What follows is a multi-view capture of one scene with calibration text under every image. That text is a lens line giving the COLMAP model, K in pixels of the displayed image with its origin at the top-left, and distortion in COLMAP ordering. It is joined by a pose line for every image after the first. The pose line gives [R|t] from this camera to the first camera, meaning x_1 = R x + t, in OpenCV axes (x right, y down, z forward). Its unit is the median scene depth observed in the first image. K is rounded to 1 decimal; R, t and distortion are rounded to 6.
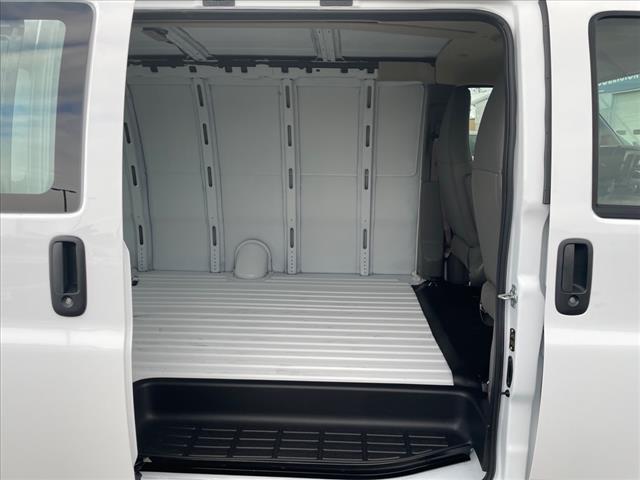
lens RADIAL K [[478.9, 0, 321.4], [0, 478.9, 239.9], [0, 0, 1]] dist [0.026721, -0.031474]
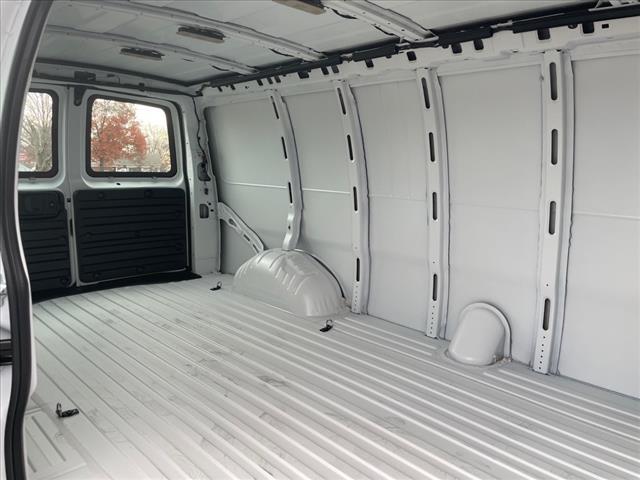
lens RADIAL K [[478.9, 0, 317.6], [0, 478.9, 242.0], [0, 0, 1]] dist [0.026721, -0.031474]
pose [[0.737267, 0.120723, -0.664728, 0.136251], [-0.140754, 0.989762, 0.023639, -0.078277], [0.660776, 0.076135, 0.746712, 0.391845]]
